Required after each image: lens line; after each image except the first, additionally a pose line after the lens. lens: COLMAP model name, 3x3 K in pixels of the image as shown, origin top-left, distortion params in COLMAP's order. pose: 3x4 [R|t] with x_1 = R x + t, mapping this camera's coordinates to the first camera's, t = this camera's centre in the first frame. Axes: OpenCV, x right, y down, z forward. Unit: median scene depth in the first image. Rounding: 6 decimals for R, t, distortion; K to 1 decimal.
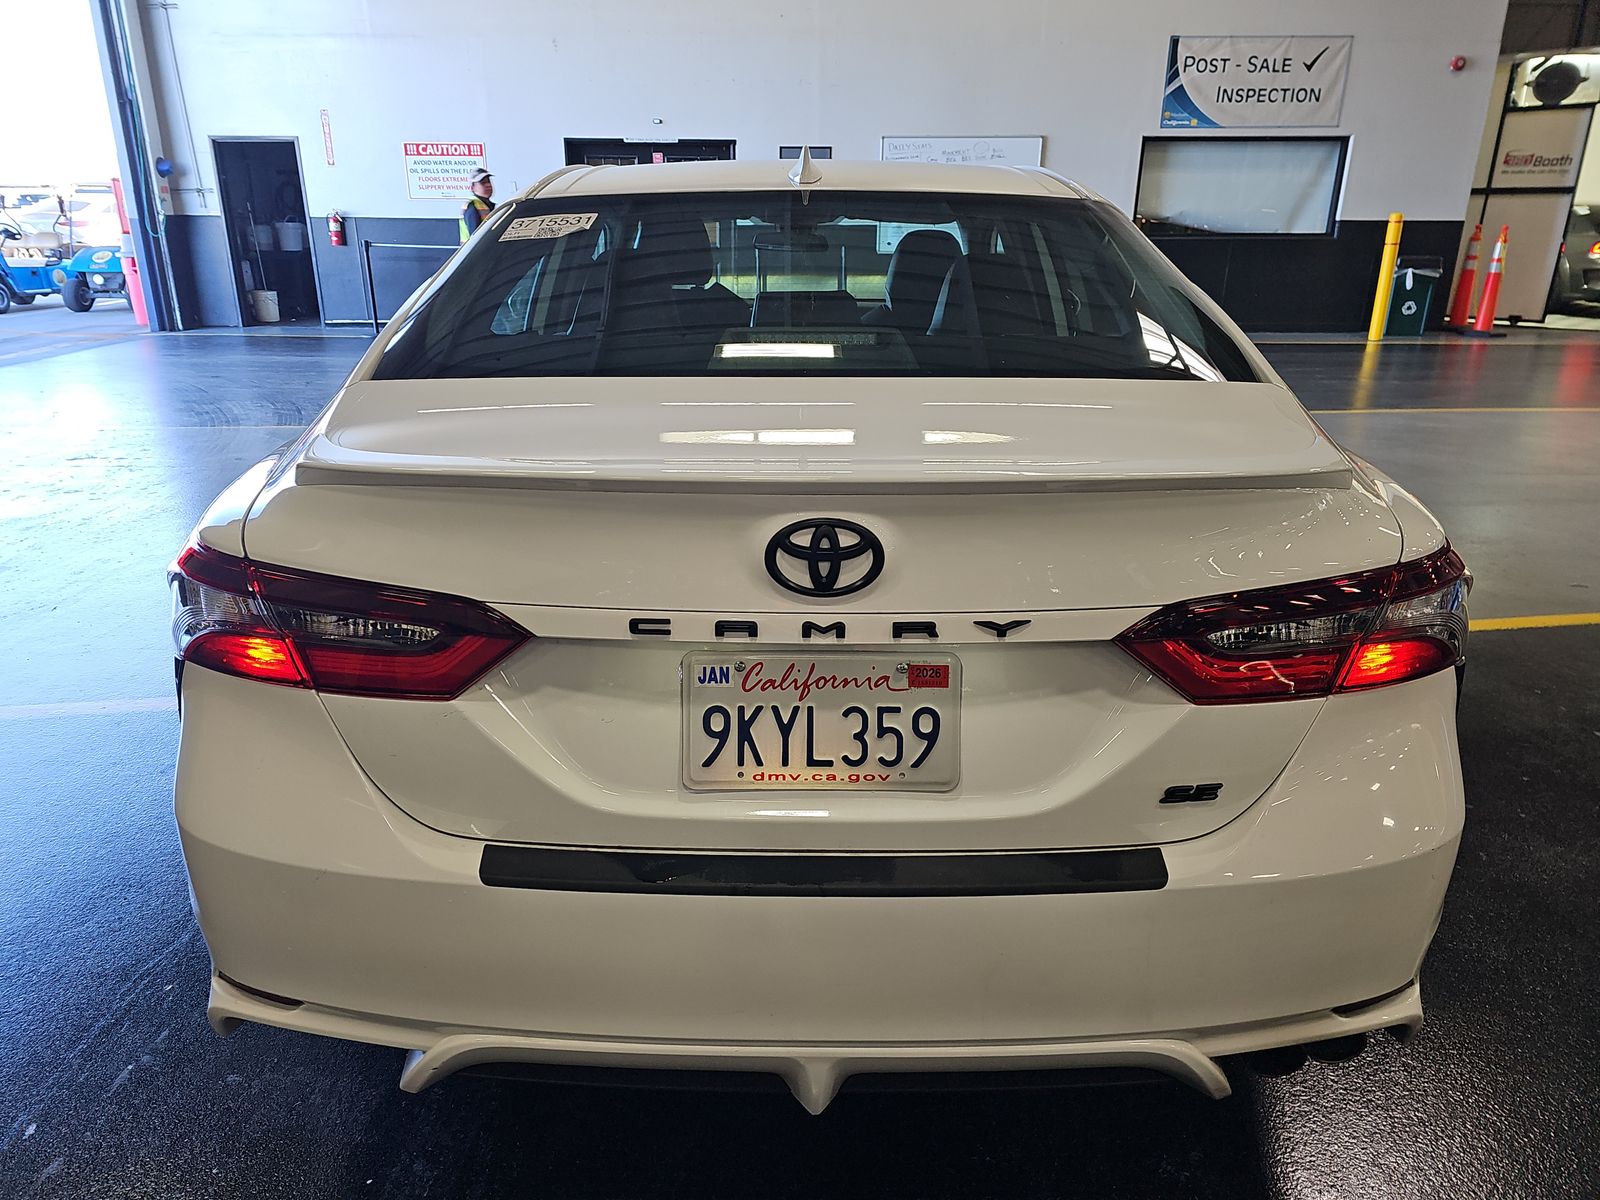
lens RADIAL K [[1052.5, 0, 800.0], [0, 1052.5, 600.0], [0, 0, 1]] dist [-0.006179, -0.016384]
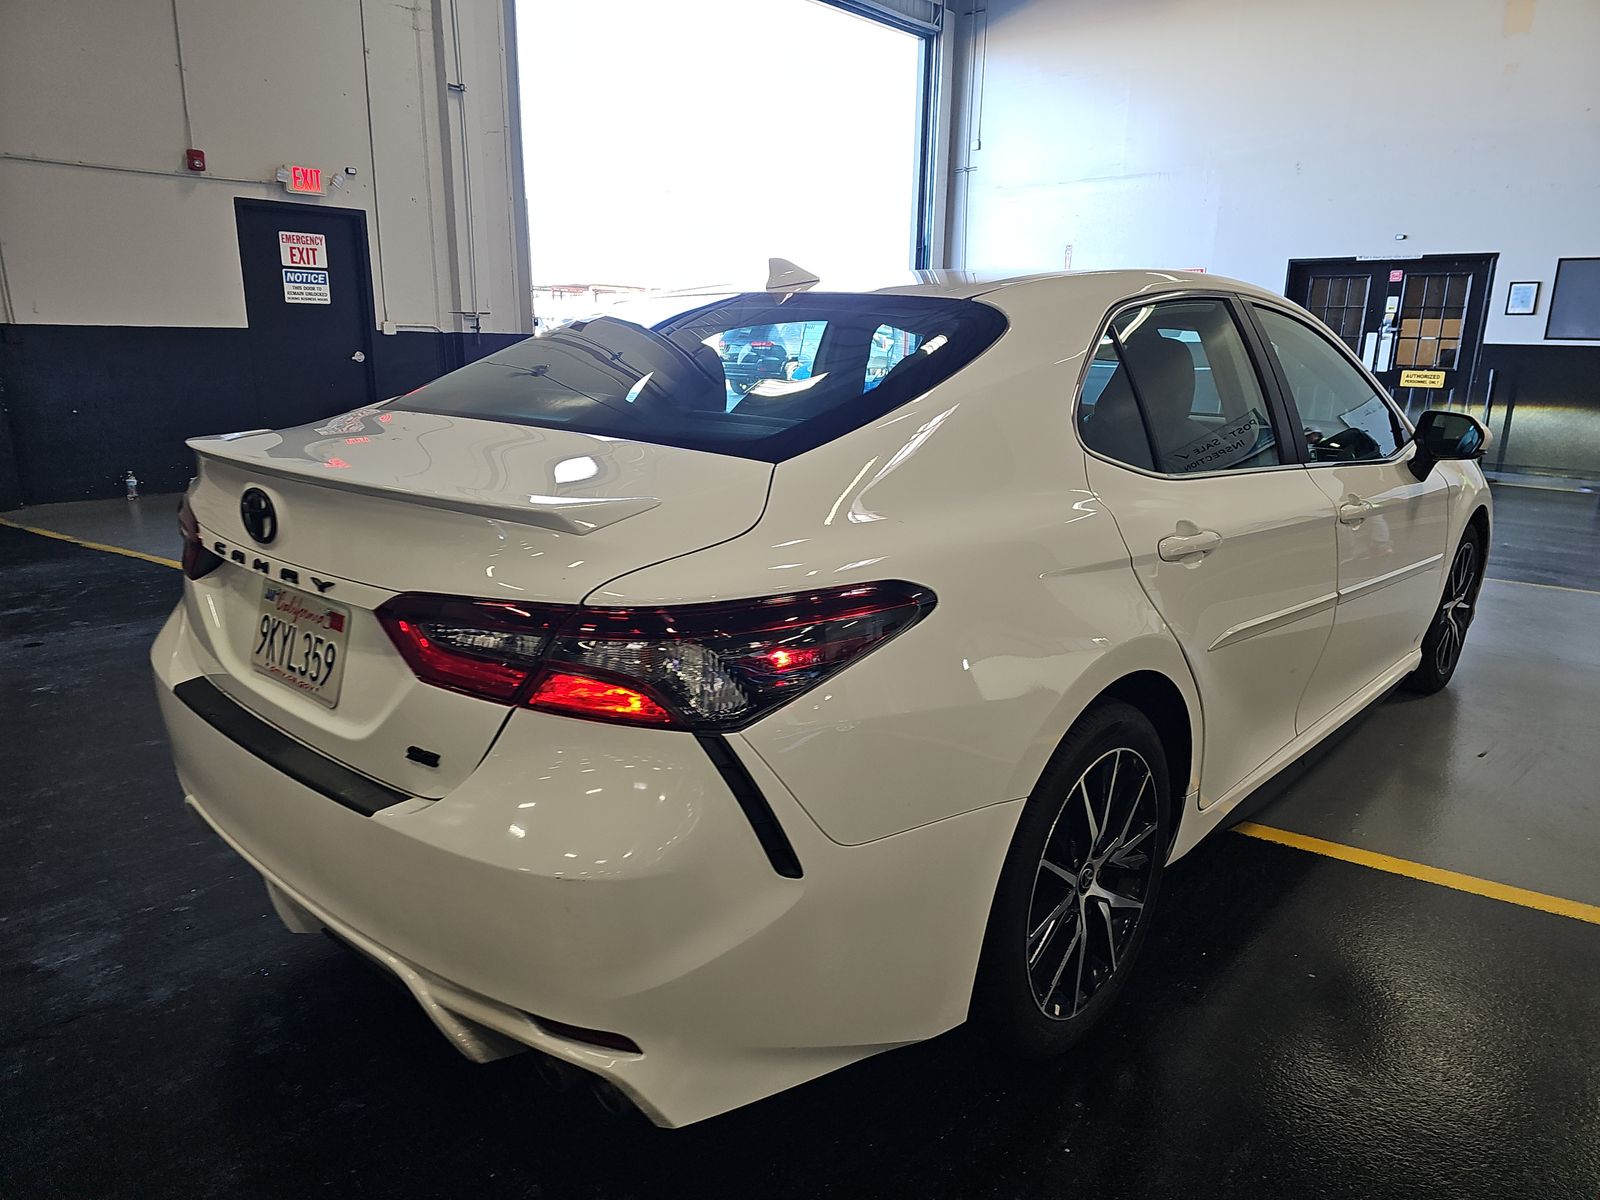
lens RADIAL K [[1063.8, 0, 800.0], [0, 1063.8, 600.0], [0, 0, 1]] dist [-0.001119, -0.001376]
pose [[0.728077, 0.160407, -0.666464, 1.476512], [-0.236262, 0.971385, -0.024307, -0.063942], [0.643494, 0.175157, 0.745141, 0.350890]]
